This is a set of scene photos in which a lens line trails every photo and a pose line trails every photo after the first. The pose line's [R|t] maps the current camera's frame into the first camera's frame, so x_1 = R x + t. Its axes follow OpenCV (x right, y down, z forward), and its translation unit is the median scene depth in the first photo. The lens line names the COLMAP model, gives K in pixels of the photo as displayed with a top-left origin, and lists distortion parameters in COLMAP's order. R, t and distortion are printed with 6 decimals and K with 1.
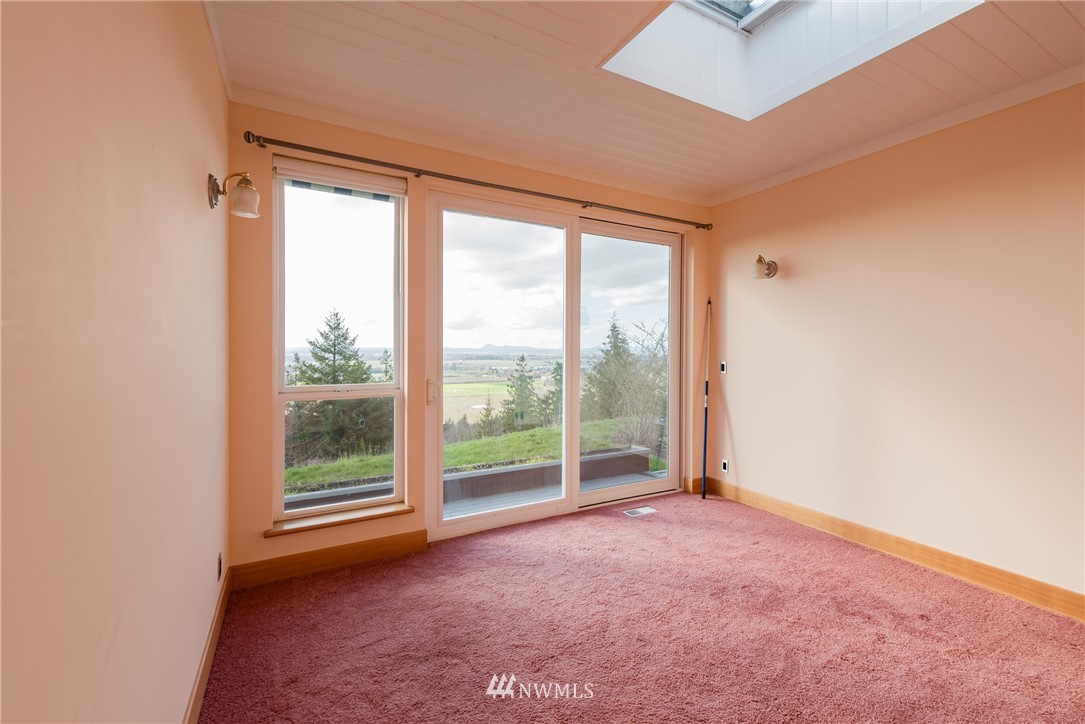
lens RADIAL K [[444.1, 0, 542.9], [0, 444.1, 354.3], [0, 0, 1]] dist [0.000155, -0.000044]
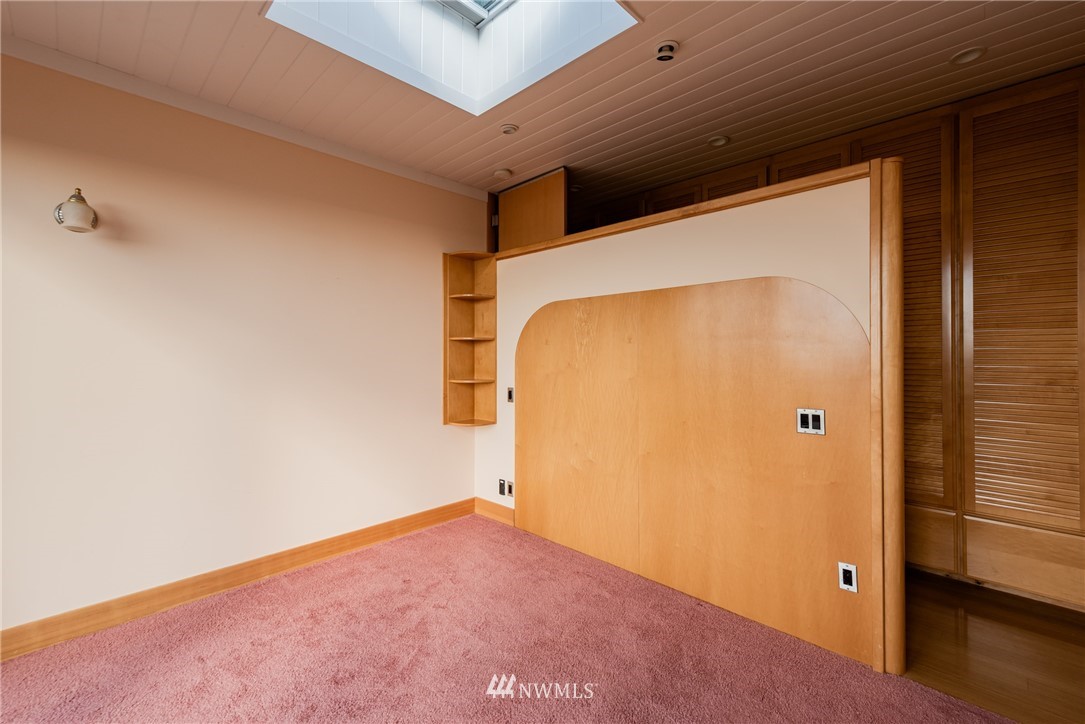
lens RADIAL K [[444.1, 0, 542.3], [0, 444.1, 355.5], [0, 0, 1]] dist [0.000155, -0.000044]
pose [[-0.310157, 0.005310, 0.950670, -0.370205], [0.005616, 0.999977, -0.003753, -0.008867], [-0.950669, 0.004175, -0.310180, 0.961644]]
